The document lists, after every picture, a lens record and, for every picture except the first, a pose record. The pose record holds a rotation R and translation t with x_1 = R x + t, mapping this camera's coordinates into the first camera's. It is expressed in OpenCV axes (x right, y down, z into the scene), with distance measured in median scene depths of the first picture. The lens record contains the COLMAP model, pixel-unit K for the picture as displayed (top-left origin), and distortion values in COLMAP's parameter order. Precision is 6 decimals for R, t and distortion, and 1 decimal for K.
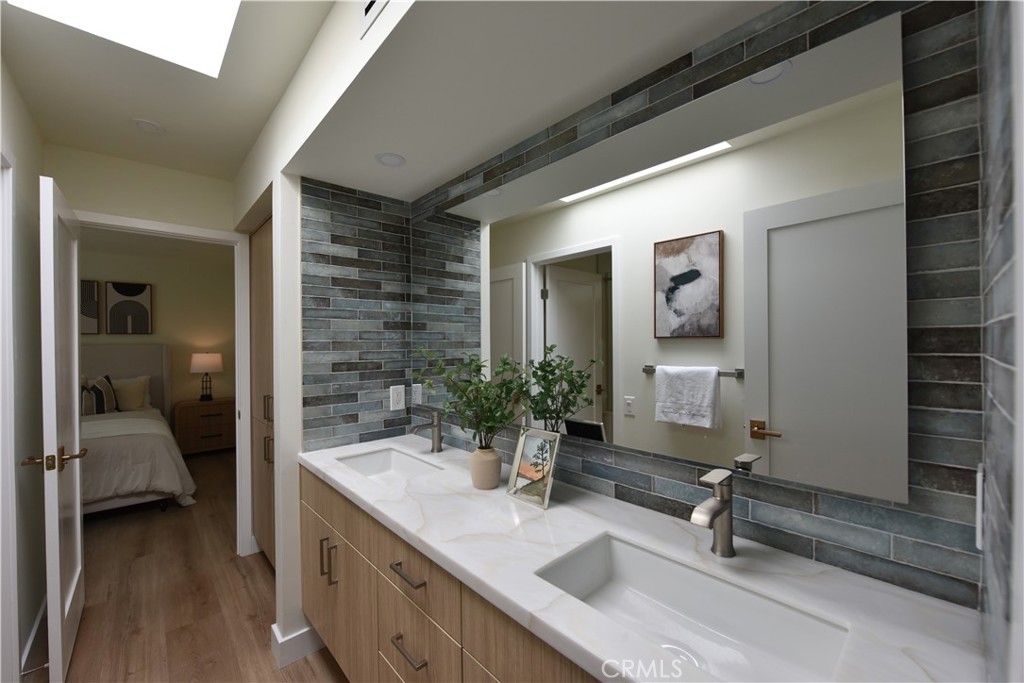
lens RADIAL K [[410.0, 0, 509.7], [0, 410.0, 343.6], [0, 0, 1]] dist [-0.010290, -0.000276]
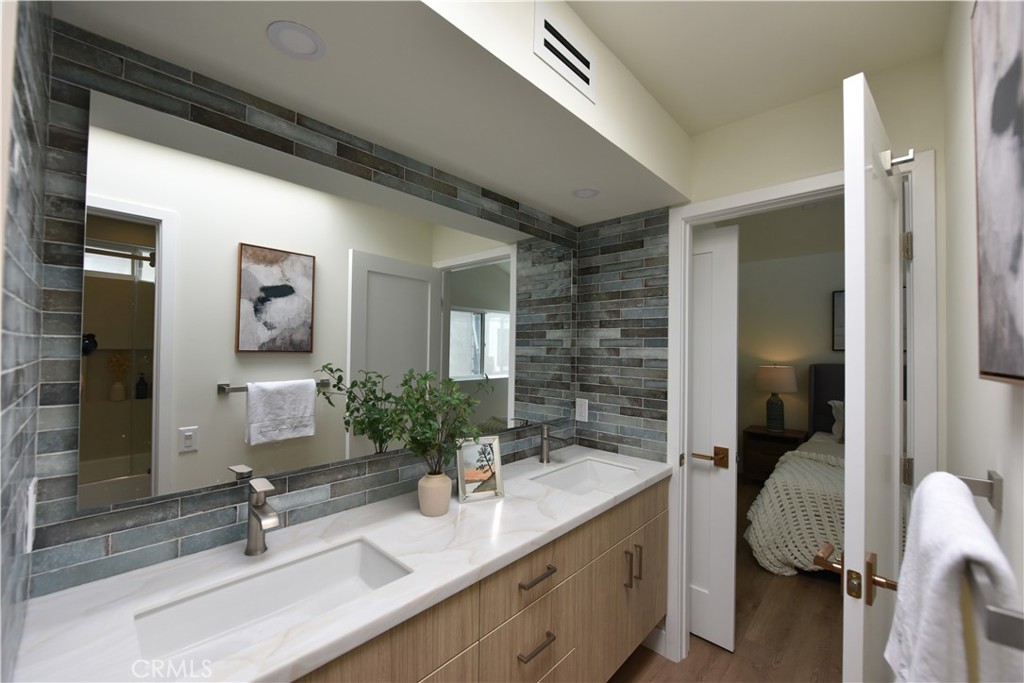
lens RADIAL K [[410.0, 0, 509.7], [0, 410.0, 343.6], [0, 0, 1]] dist [-0.010290, -0.000276]
pose [[-0.095996, 0.014079, 0.995282, -0.636158], [-0.017346, 0.999724, -0.015815, -0.030366], [-0.995231, -0.018783, -0.095726, 0.569357]]
